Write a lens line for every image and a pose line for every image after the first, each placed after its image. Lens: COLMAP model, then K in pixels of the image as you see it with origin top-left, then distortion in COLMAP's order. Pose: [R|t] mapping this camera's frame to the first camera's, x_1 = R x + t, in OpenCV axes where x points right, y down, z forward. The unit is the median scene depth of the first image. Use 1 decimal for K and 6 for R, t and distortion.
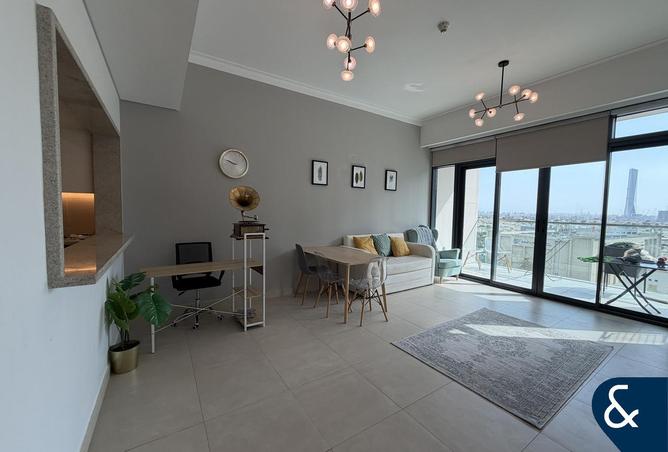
lens RADIAL K [[266.9, 0, 331.7], [0, 266.9, 224.3], [0, 0, 1]] dist [0.000739, 0.000234]
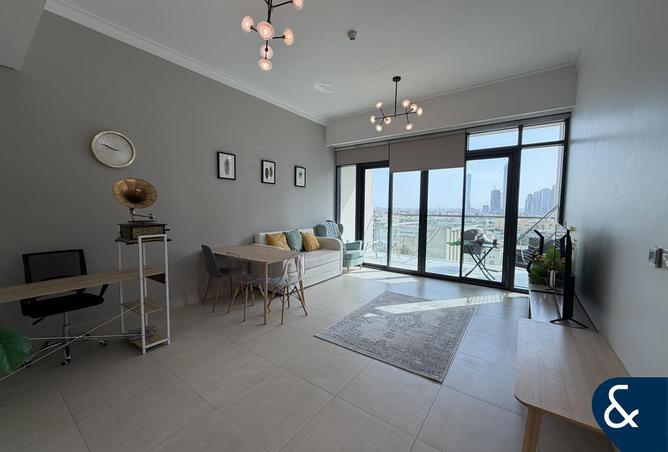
lens RADIAL K [[266.9, 0, 332.4], [0, 266.9, 223.9], [0, 0, 1]] dist [0.000739, 0.000234]
pose [[0.931898, -0.031296, 0.361368, -0.058290], [0.026544, 0.999484, 0.018107, -0.001716], [-0.361748, -0.007282, 0.932248, 0.017907]]
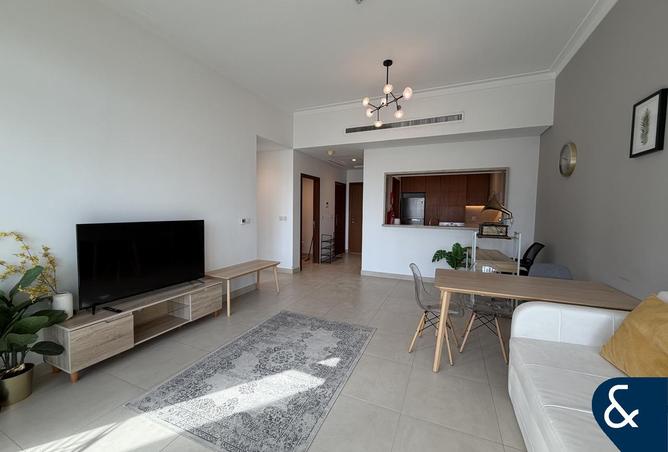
lens RADIAL K [[266.9, 0, 333.9], [0, 266.9, 224.6], [0, 0, 1]] dist [0.000739, 0.000234]
pose [[-0.828783, 0.004527, -0.559552, 0.826510], [-0.057933, 0.993899, 0.093849, -0.064137], [0.556563, 0.110198, -0.823465, 1.482682]]
